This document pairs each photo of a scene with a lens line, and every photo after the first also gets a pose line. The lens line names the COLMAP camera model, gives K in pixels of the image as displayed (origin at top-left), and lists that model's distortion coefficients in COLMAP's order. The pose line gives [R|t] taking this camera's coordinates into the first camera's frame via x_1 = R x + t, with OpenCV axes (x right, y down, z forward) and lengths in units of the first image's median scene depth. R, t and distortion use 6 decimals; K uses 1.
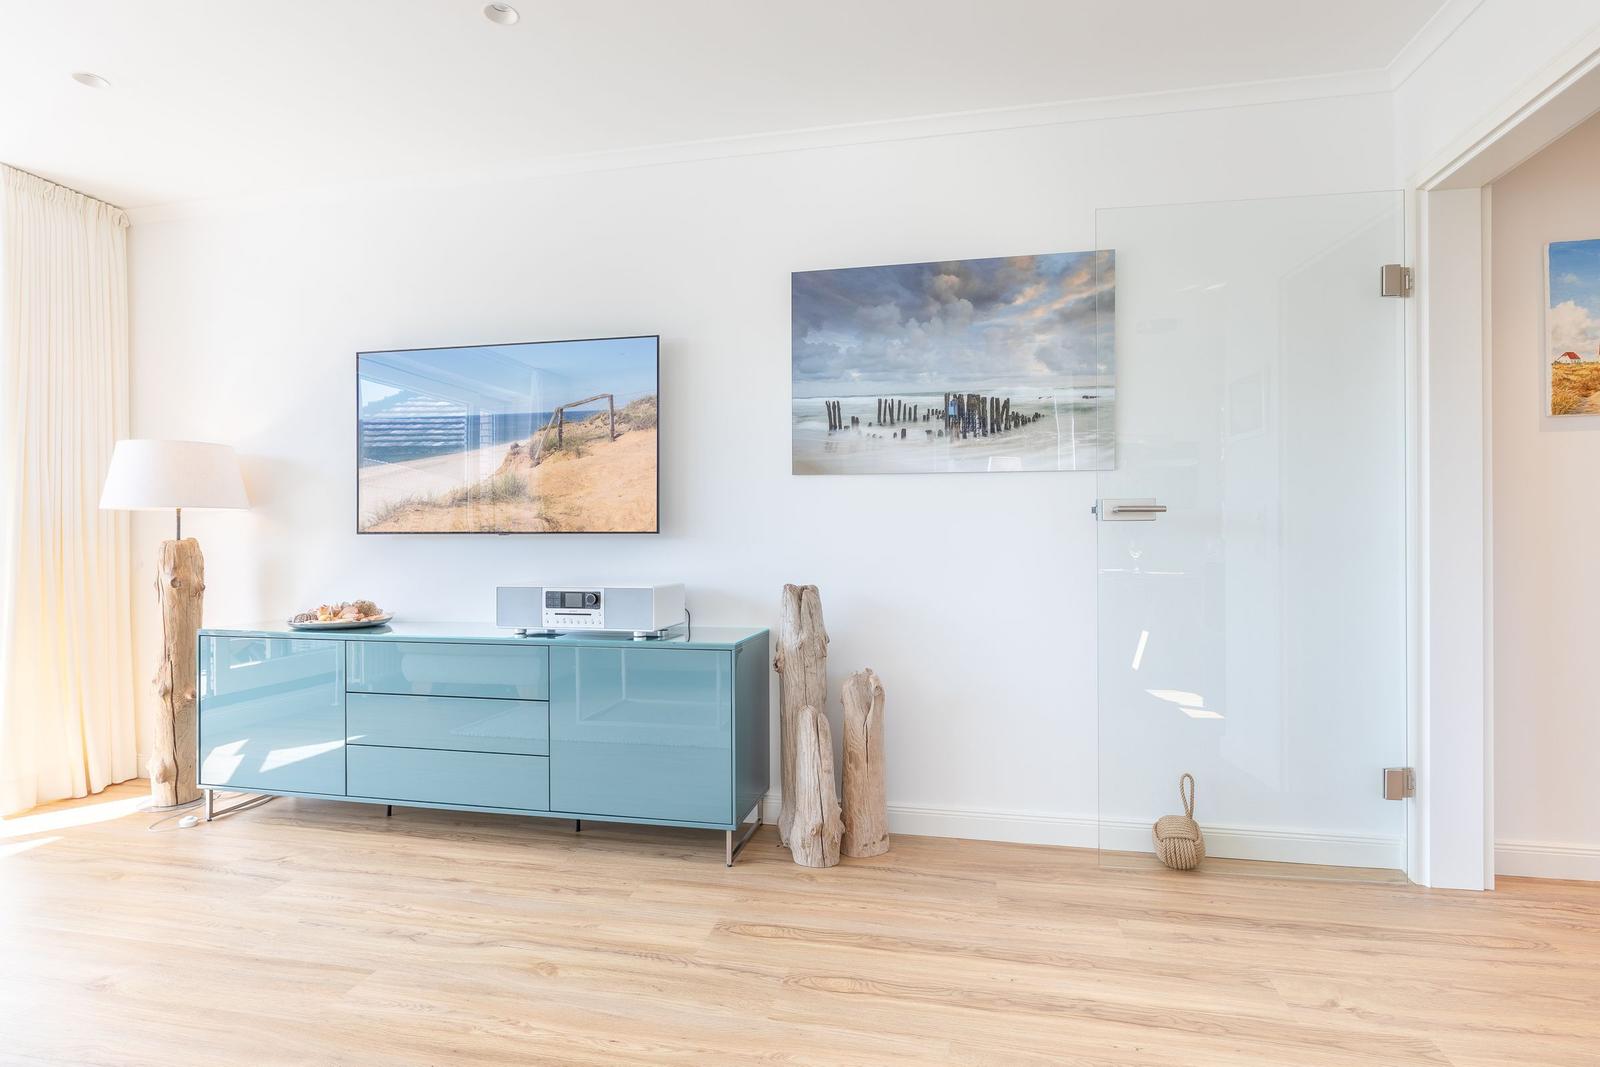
lens RADIAL K [[781.5, 0, 807.0], [0, 781.5, 540.4], [0, 0, 1]] dist [-0.011790, 0.003769]
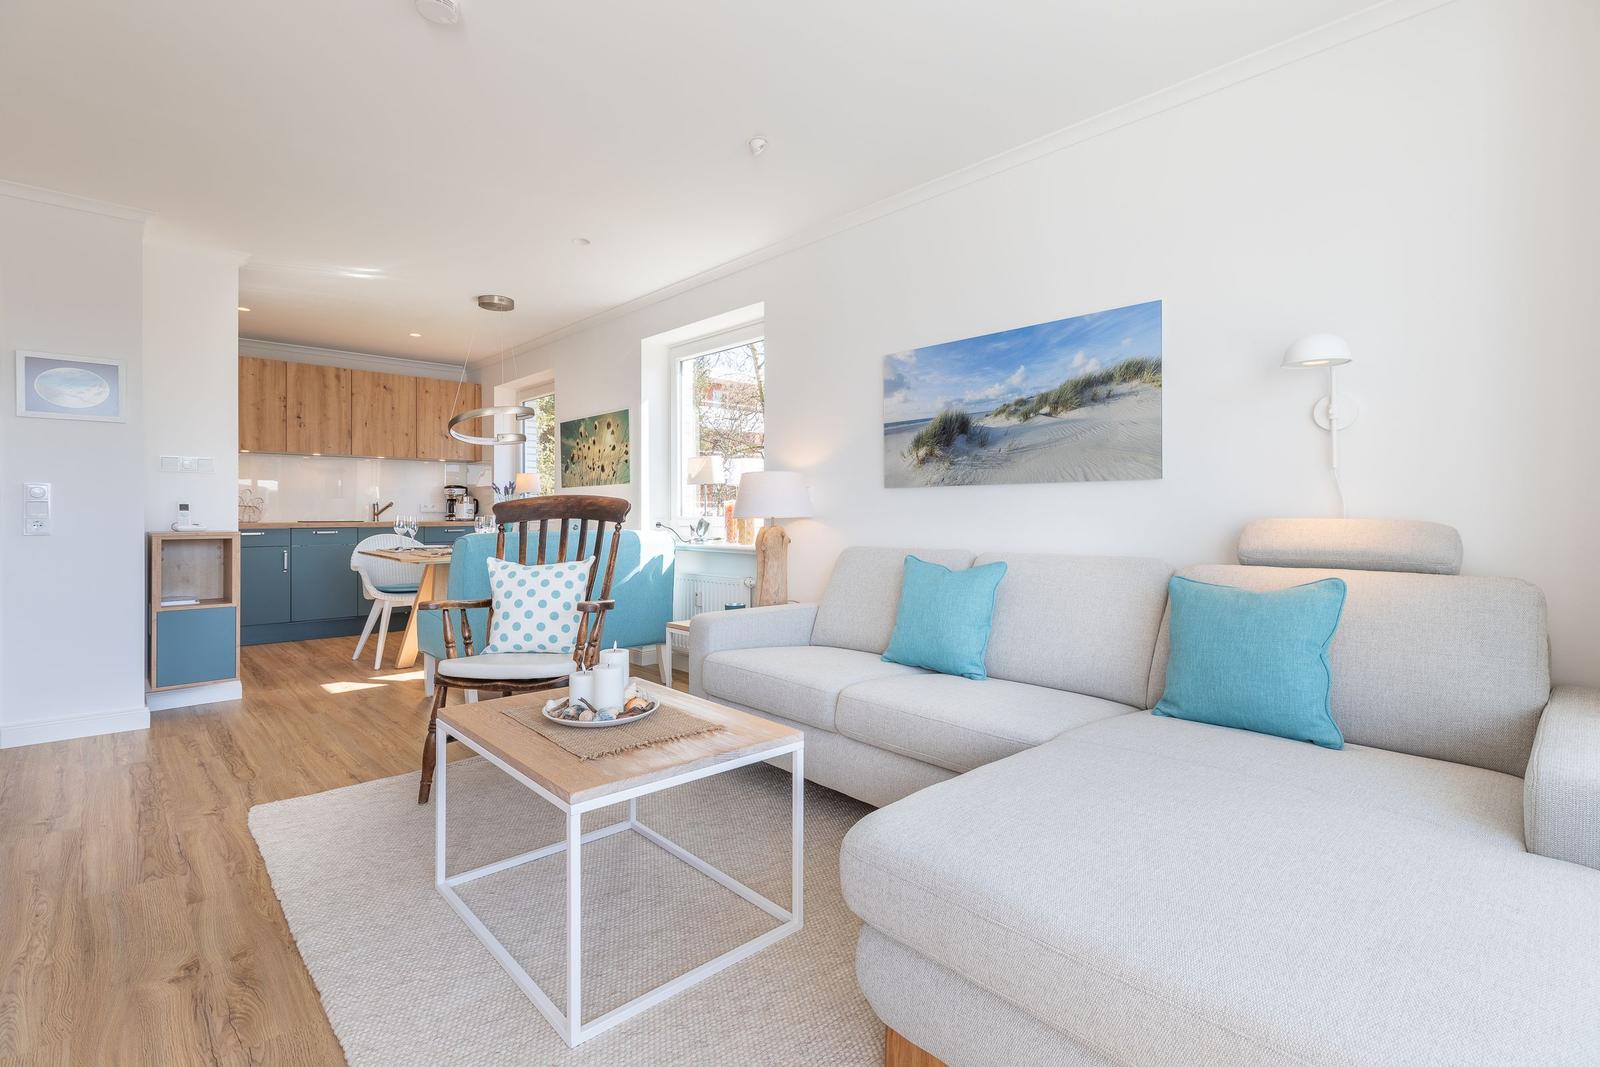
lens RADIAL K [[734.8, 0, 797.0], [0, 734.8, 513.1], [0, 0, 1]] dist [0.002462, 0.000494]
pose [[-0.822887, 0.001498, 0.568203, -1.163184], [0.000930, 0.999999, -0.001289, -0.000609], [-0.568204, -0.000533, -0.822887, 0.772514]]
